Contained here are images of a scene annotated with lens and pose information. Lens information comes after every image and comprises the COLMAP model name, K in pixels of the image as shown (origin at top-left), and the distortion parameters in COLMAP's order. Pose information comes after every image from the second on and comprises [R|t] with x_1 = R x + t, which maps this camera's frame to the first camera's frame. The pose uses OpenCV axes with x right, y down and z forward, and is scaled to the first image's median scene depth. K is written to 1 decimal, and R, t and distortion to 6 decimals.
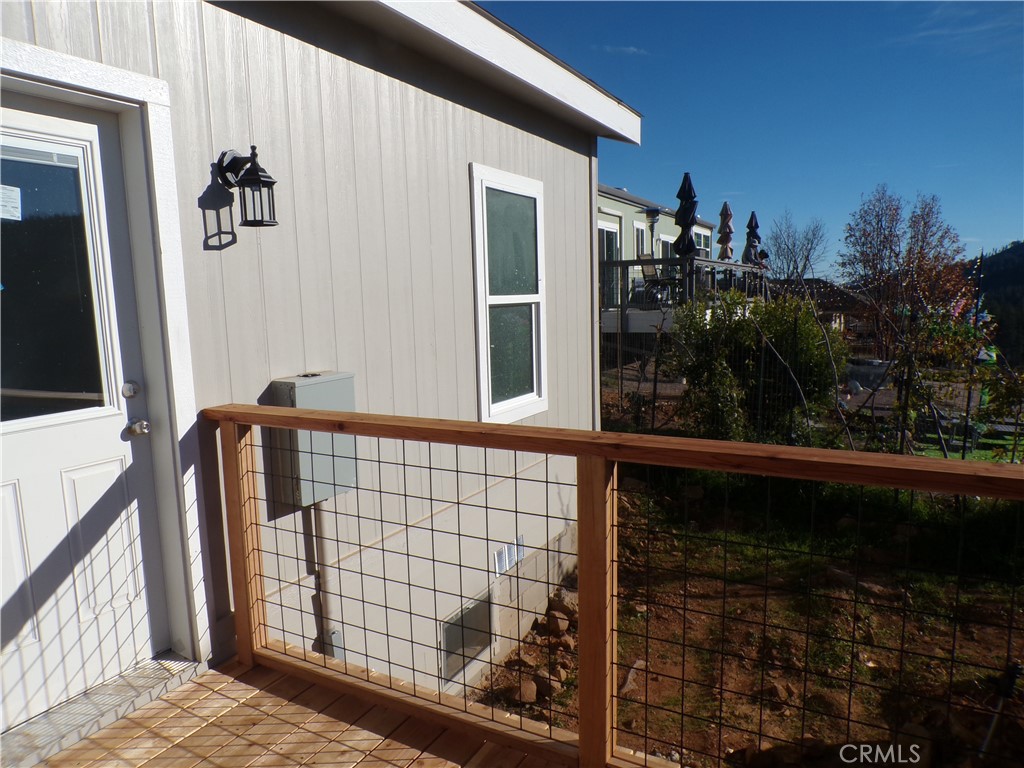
lens RADIAL K [[684.7, 0, 505.7], [0, 684.7, 387.9], [0, 0, 1]] dist [-0.047399, 0.021032]
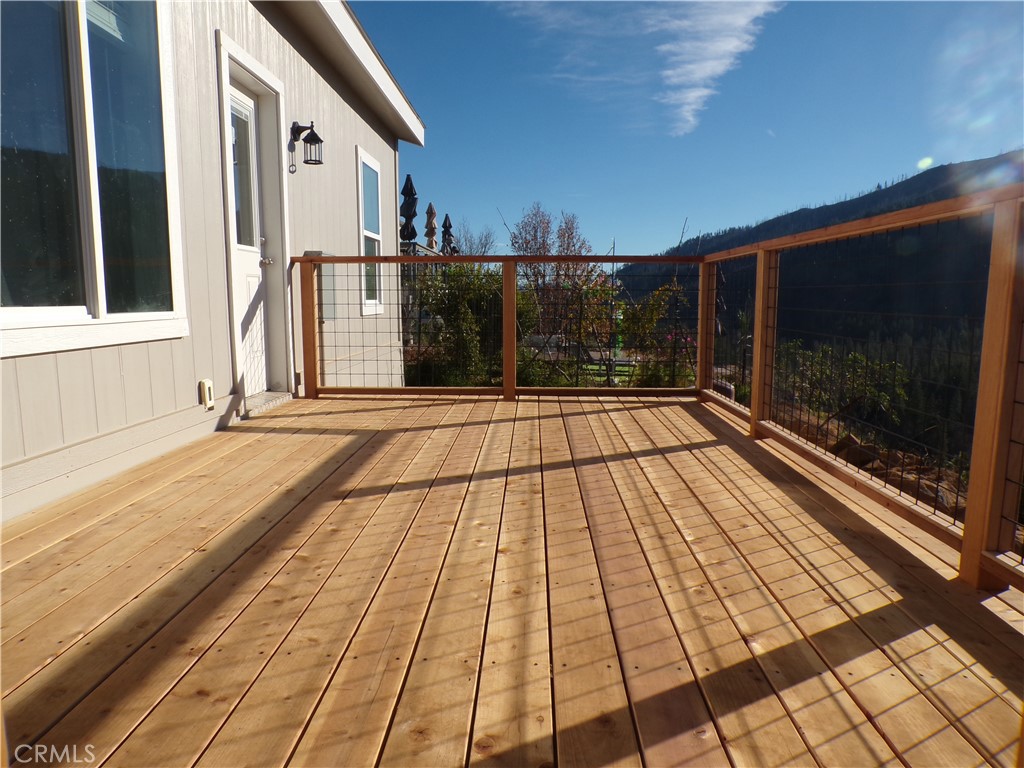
lens RADIAL K [[684.7, 0, 505.7], [0, 684.7, 387.9], [0, 0, 1]] dist [-0.047399, 0.021032]
pose [[0.891044, -0.033255, 0.452698, -0.766146], [0.038085, 0.999273, -0.001556, 0.410886], [-0.452317, 0.018628, 0.891663, -0.921630]]
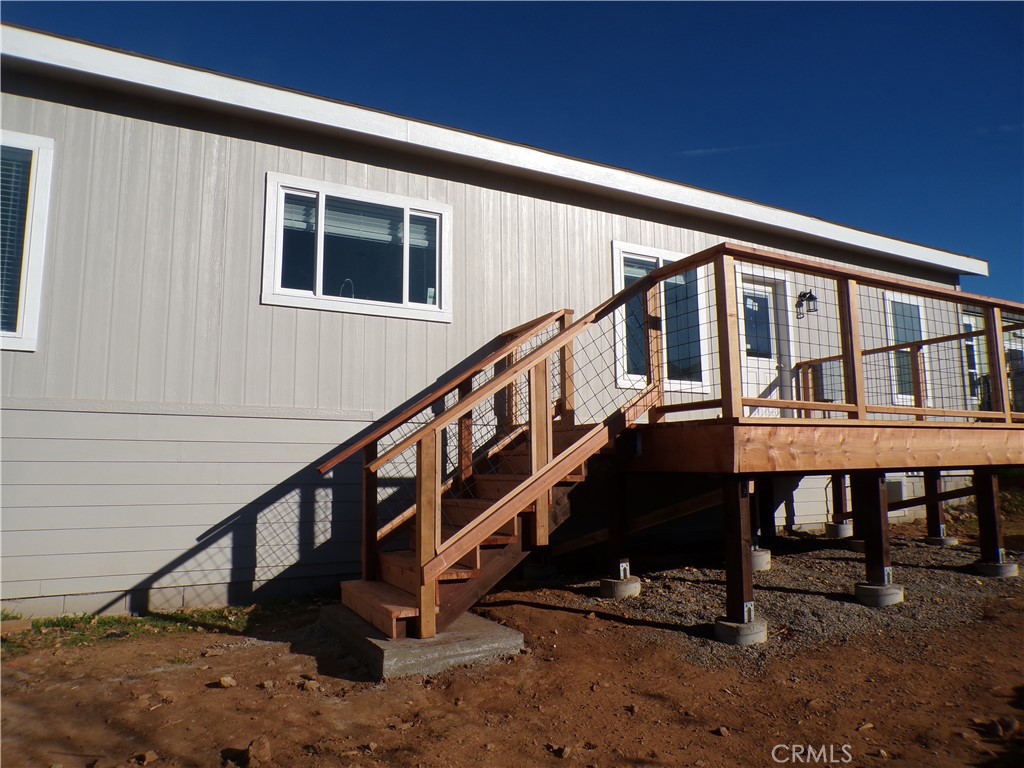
lens RADIAL K [[684.7, 0, 505.7], [0, 684.7, 387.9], [0, 0, 1]] dist [-0.047399, 0.021032]
pose [[0.837759, -0.052428, -0.543518, 0.178276], [-0.085703, 0.970418, -0.225706, 1.038647], [0.539273, 0.235669, 0.808483, -2.500142]]
